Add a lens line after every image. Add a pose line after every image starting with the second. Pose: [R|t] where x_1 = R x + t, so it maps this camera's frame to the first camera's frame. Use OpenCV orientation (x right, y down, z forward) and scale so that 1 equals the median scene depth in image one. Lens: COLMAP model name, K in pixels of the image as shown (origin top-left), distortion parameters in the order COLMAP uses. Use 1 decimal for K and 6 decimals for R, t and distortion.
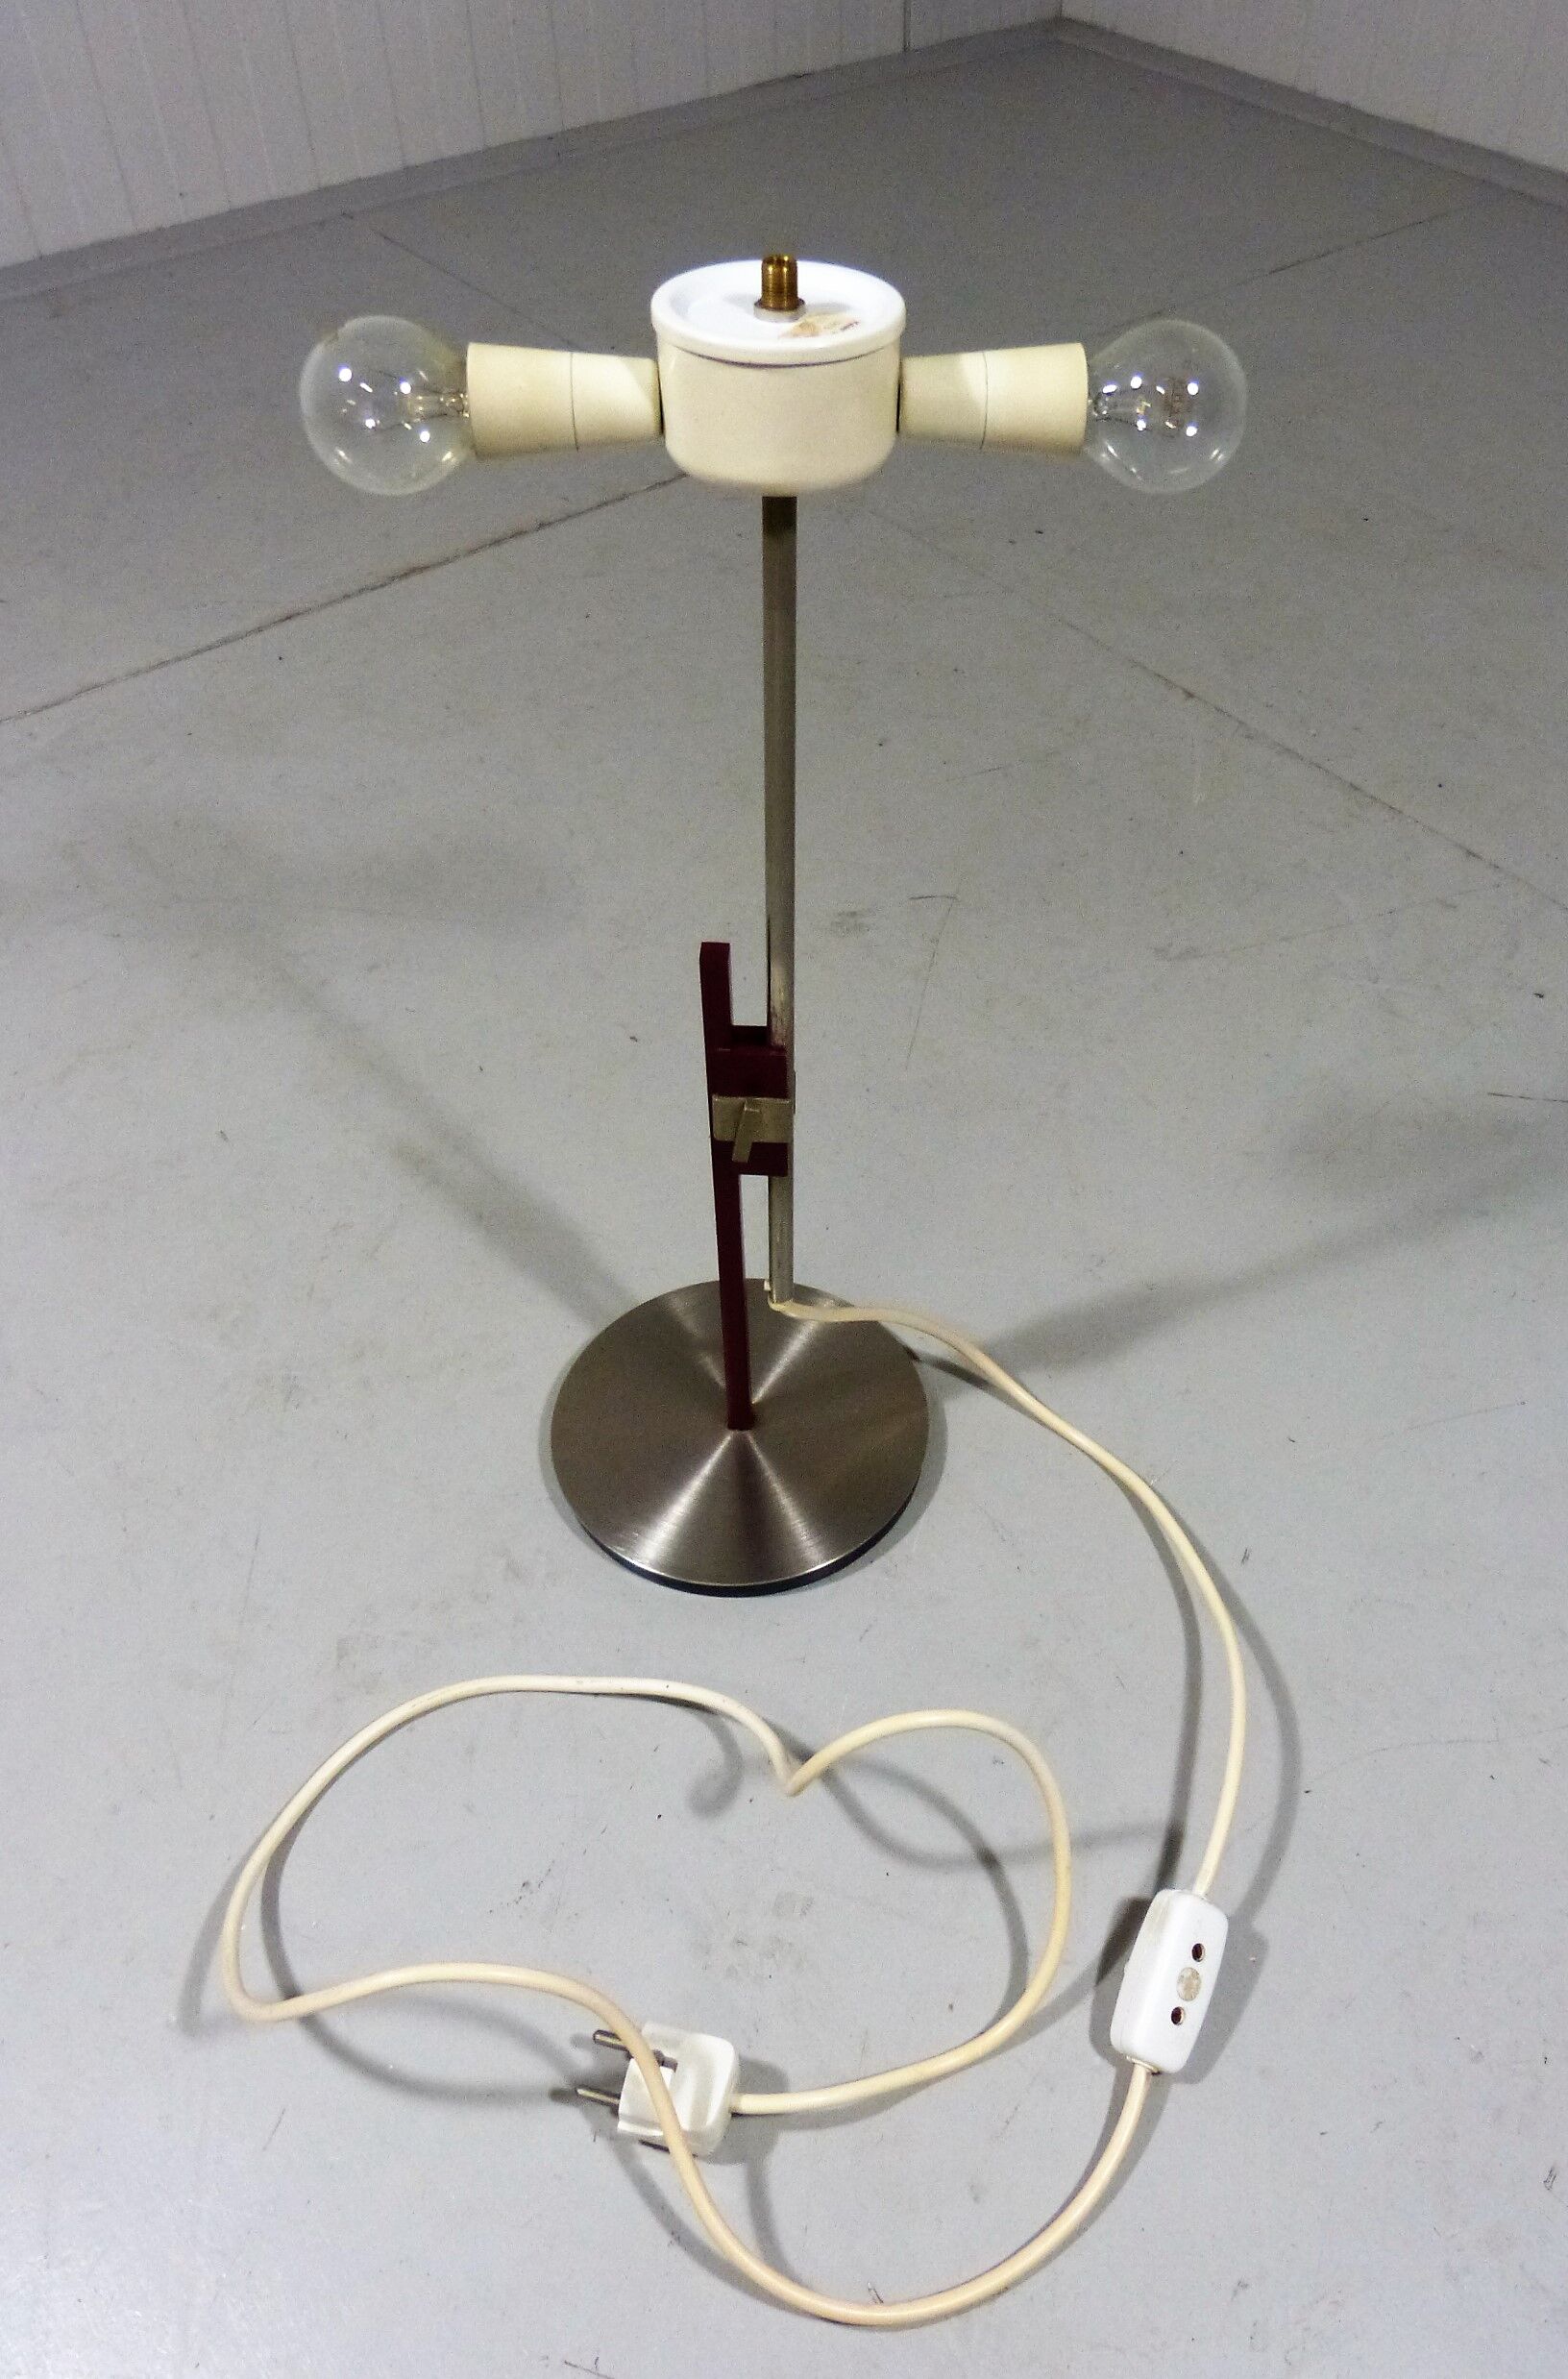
lens RADIAL K [[1729.7, 0, 877.7], [0, 1729.7, 1231.9], [0, 0, 1]] dist [-0.026240, 0.012517]
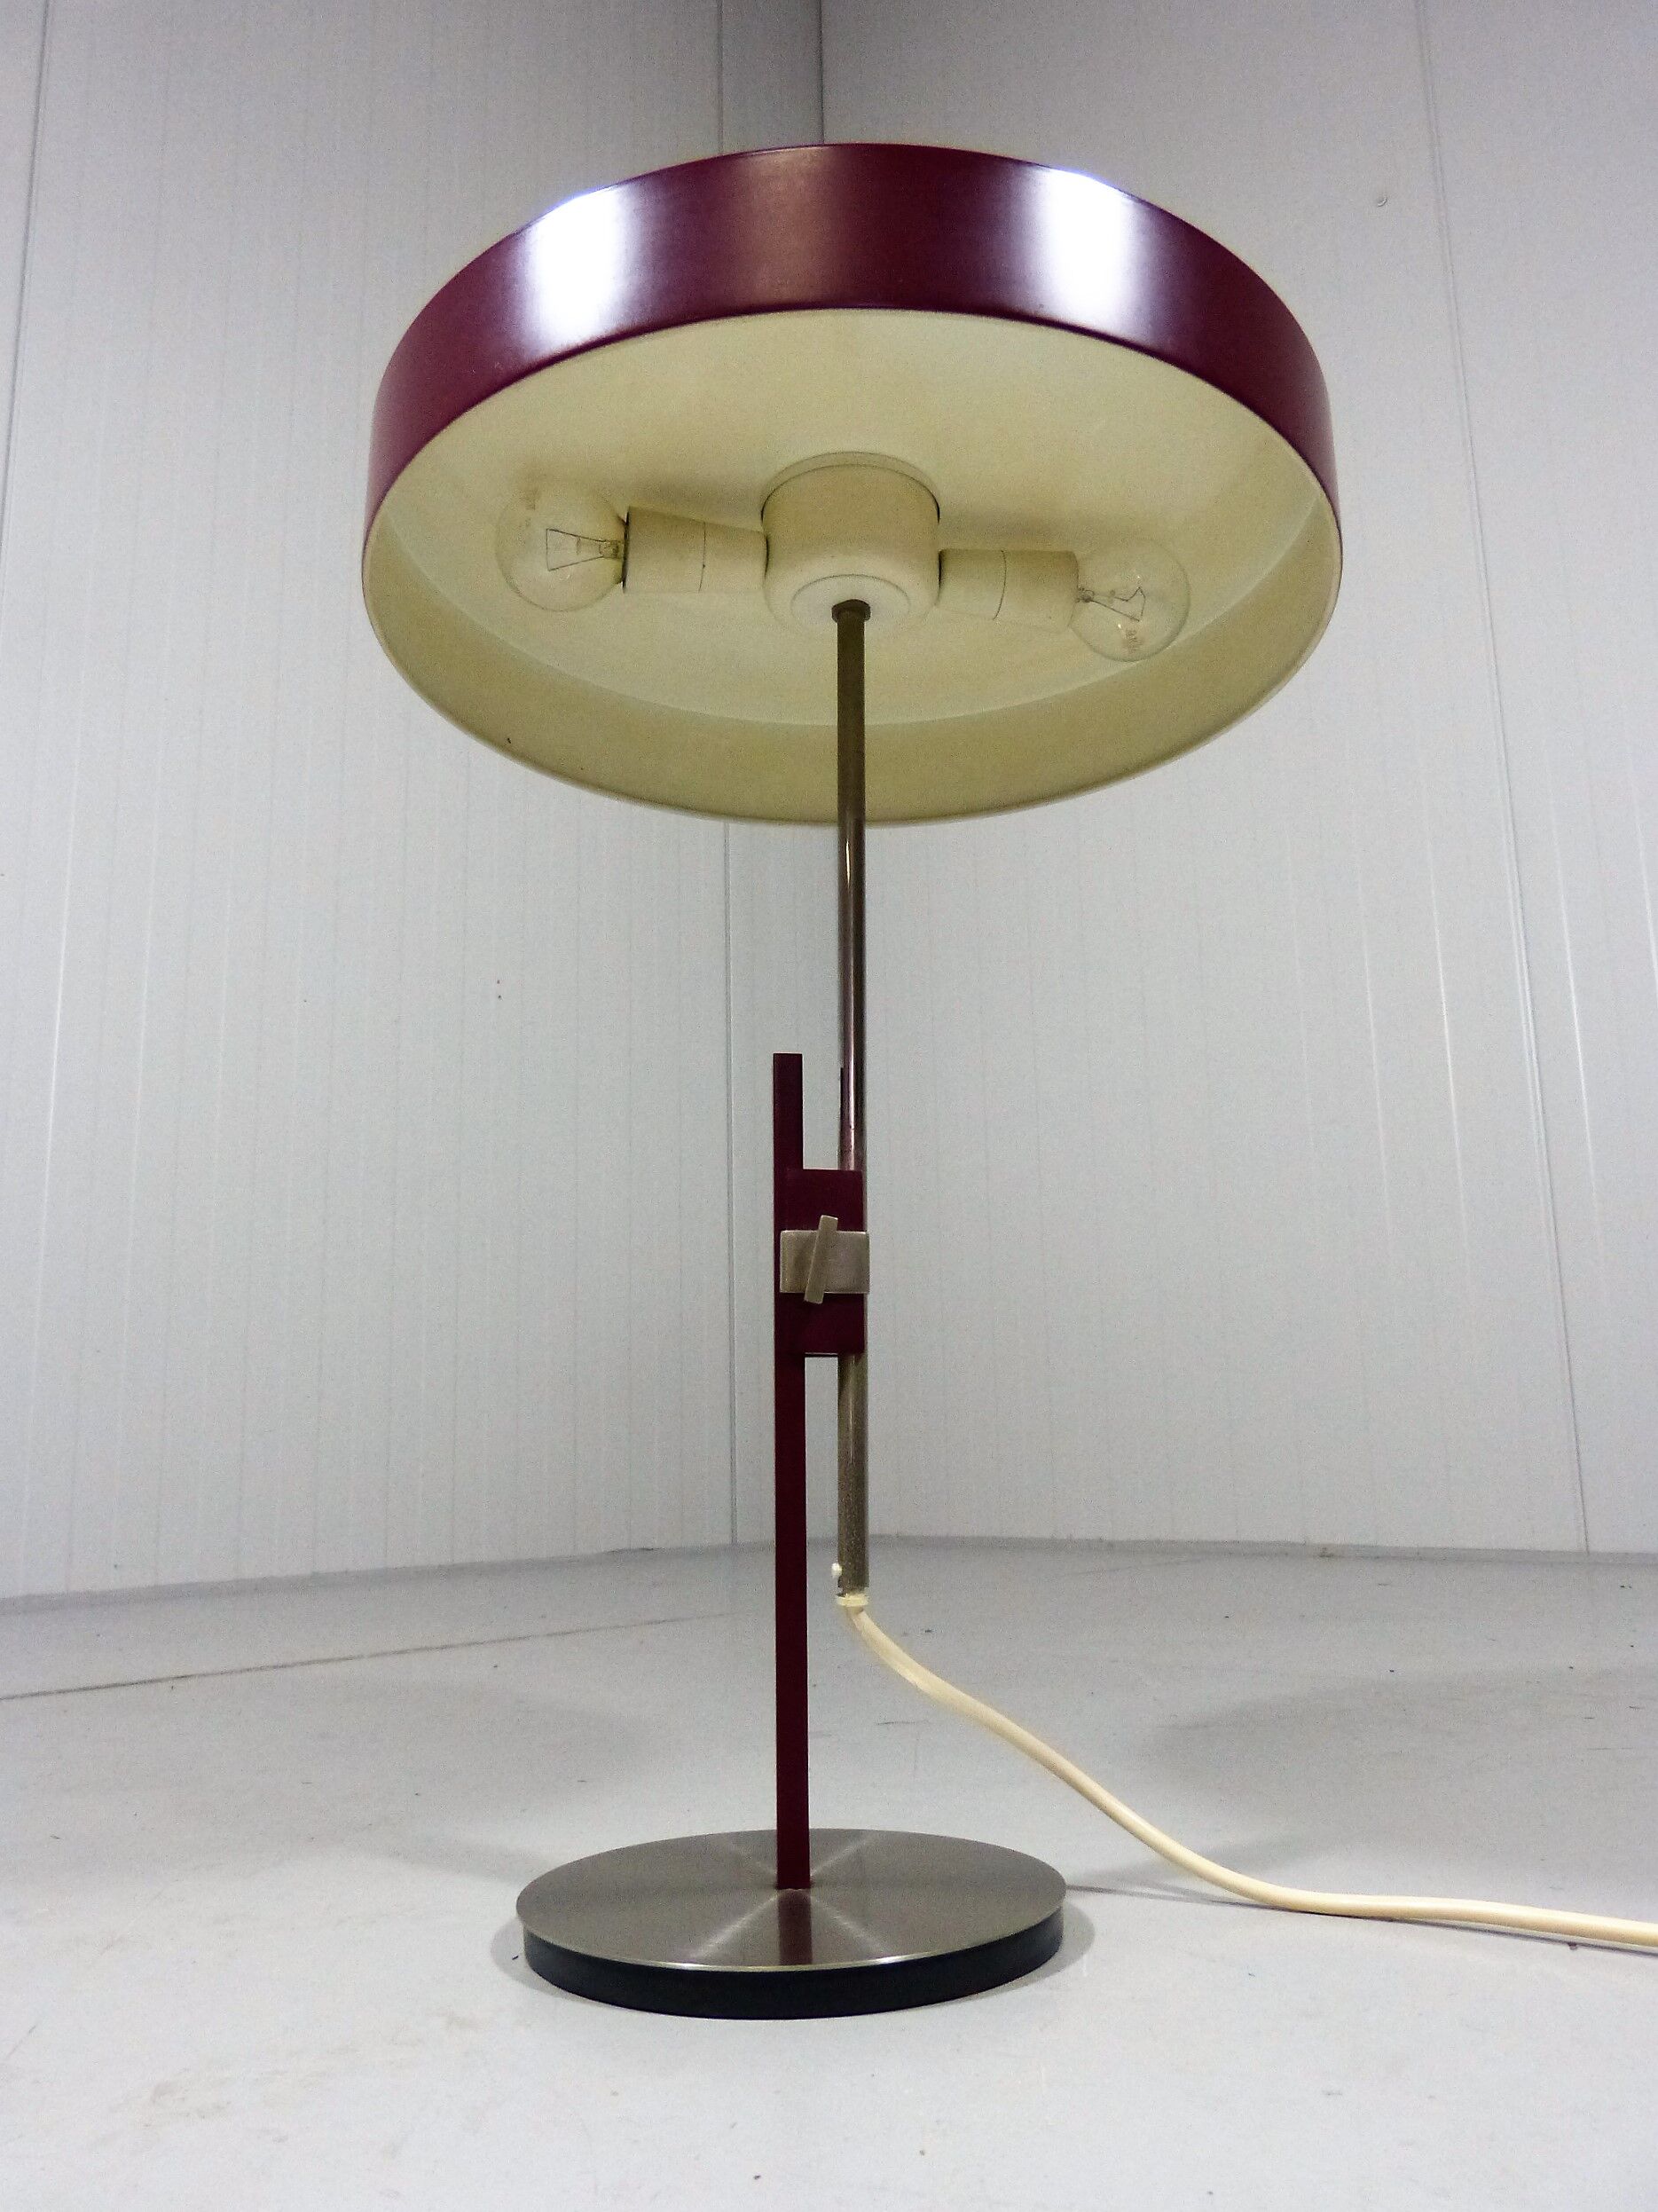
lens RADIAL K [[1633.5, 0, 832.8], [0, 1633.5, 1149.0], [0, 0, 1]] dist [-0.040306, 0.034358]
pose [[0.993461, -0.013506, 0.113368, -0.161396], [0.103175, 0.531366, -0.840836, 0.611466], [-0.048883, 0.847035, 0.529285, 0.487614]]
